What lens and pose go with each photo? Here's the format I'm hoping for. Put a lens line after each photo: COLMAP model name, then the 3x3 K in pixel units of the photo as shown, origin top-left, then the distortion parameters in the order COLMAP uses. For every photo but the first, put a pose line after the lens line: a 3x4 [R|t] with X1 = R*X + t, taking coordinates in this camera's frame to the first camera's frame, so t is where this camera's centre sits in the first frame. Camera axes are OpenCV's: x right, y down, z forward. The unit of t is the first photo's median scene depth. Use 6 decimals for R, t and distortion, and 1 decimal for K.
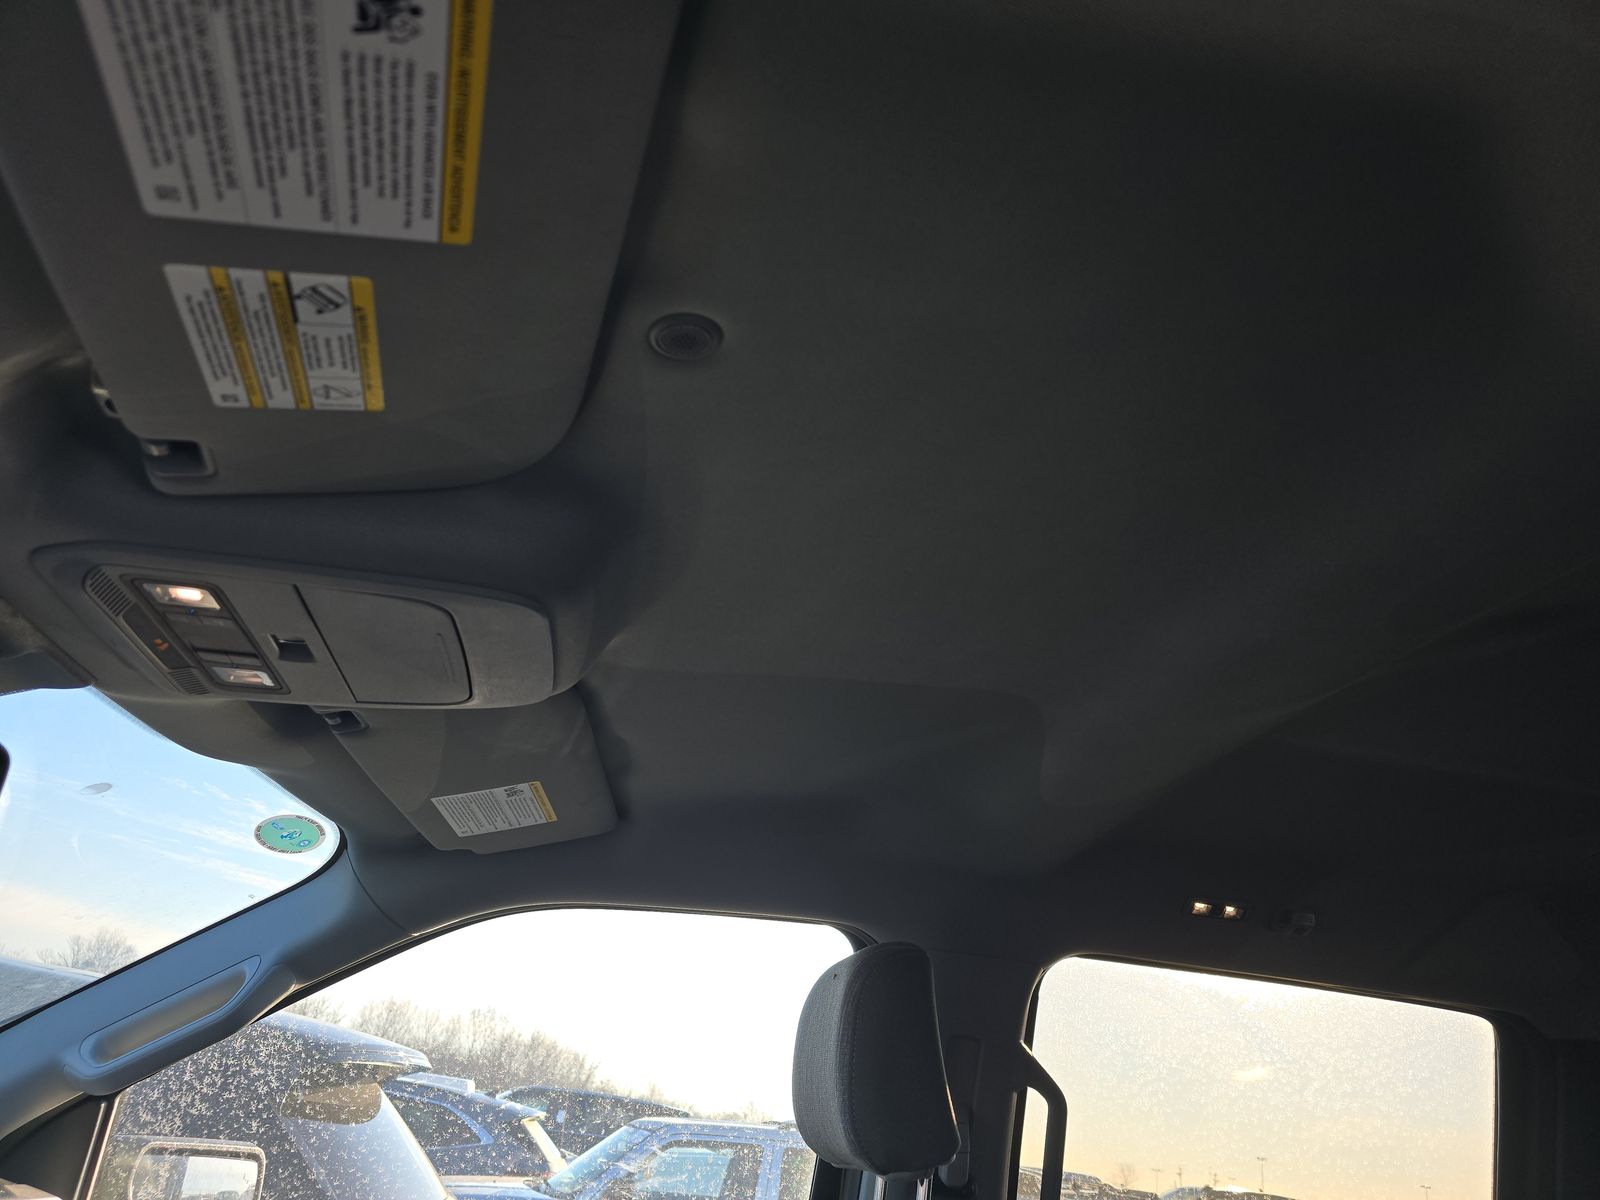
lens RADIAL K [[1084.4, 0, 800.2], [0, 1084.4, 596.6], [0, 0, 1]] dist [0.020327, -0.013990]
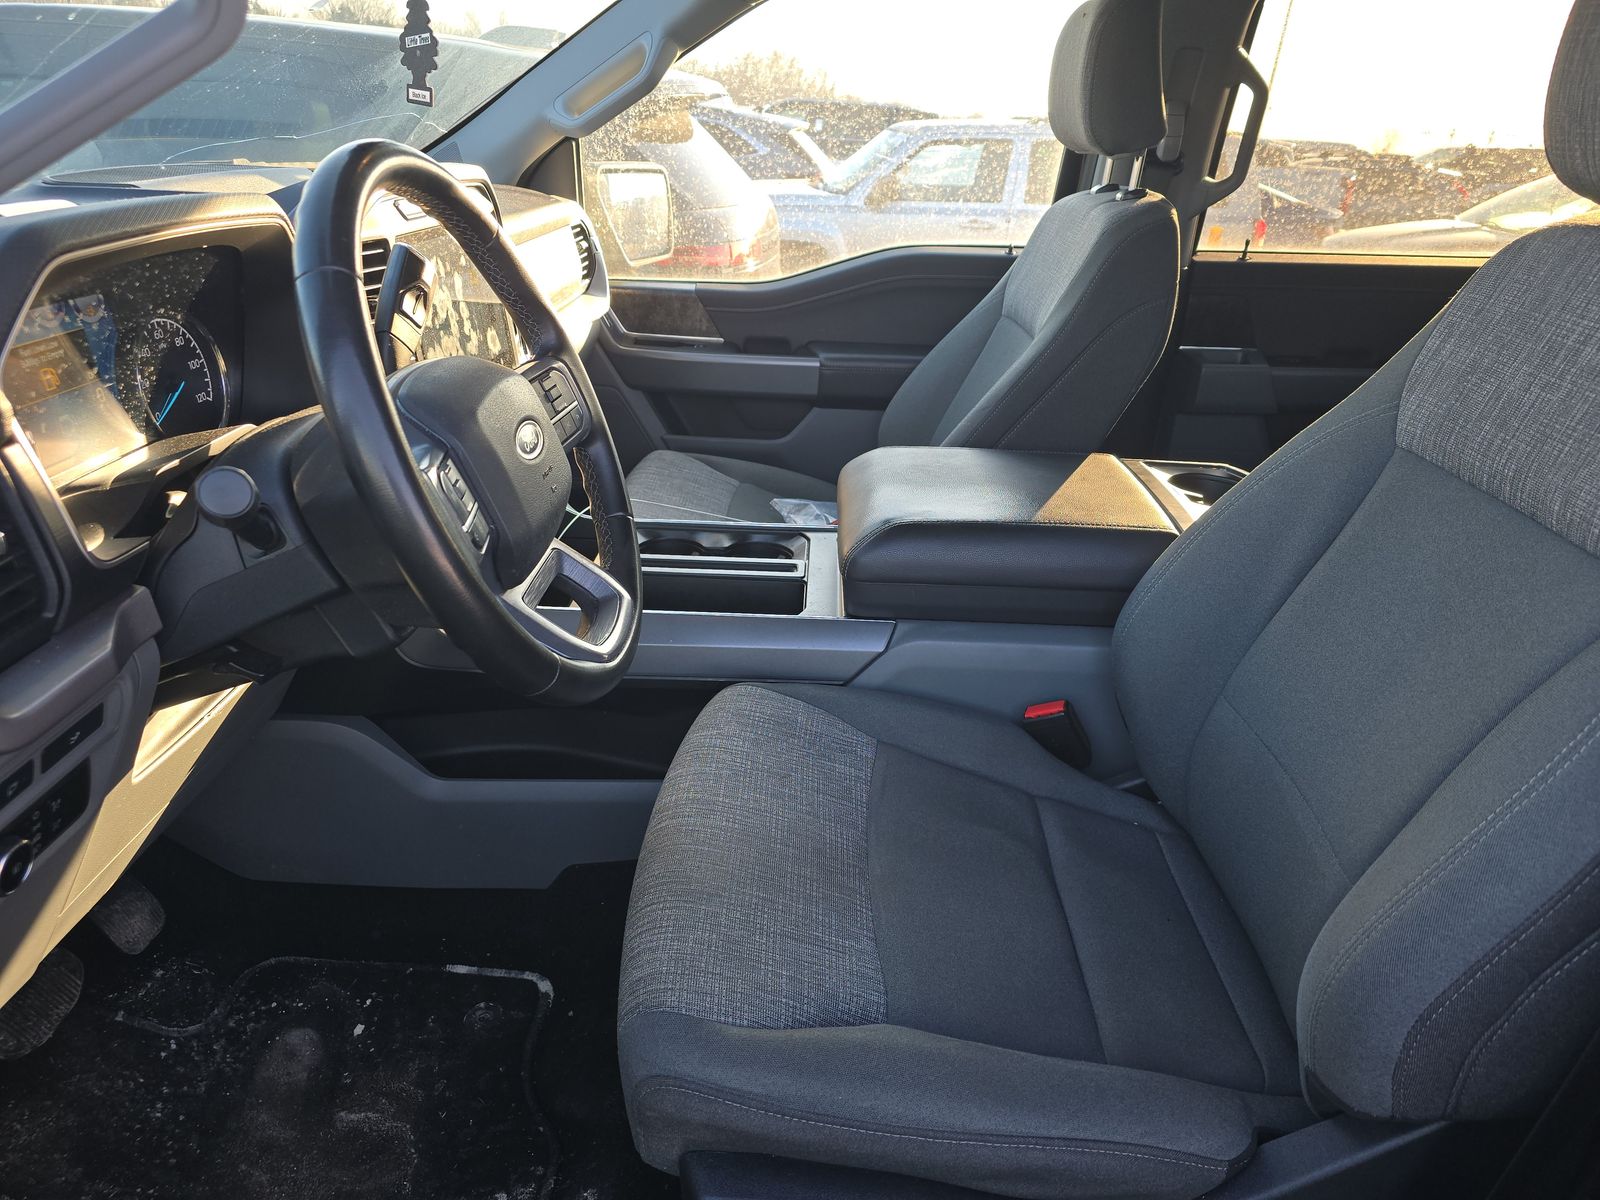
lens RADIAL K [[1084.4, 0, 796.4], [0, 1084.4, 592.3], [0, 0, 1]] dist [0.020327, -0.013990]
pose [[0.976305, 0.024081, -0.215056, -0.005937], [0.146812, 0.656396, 0.739994, -0.172068], [0.158982, -0.754032, 0.637307, -0.331120]]
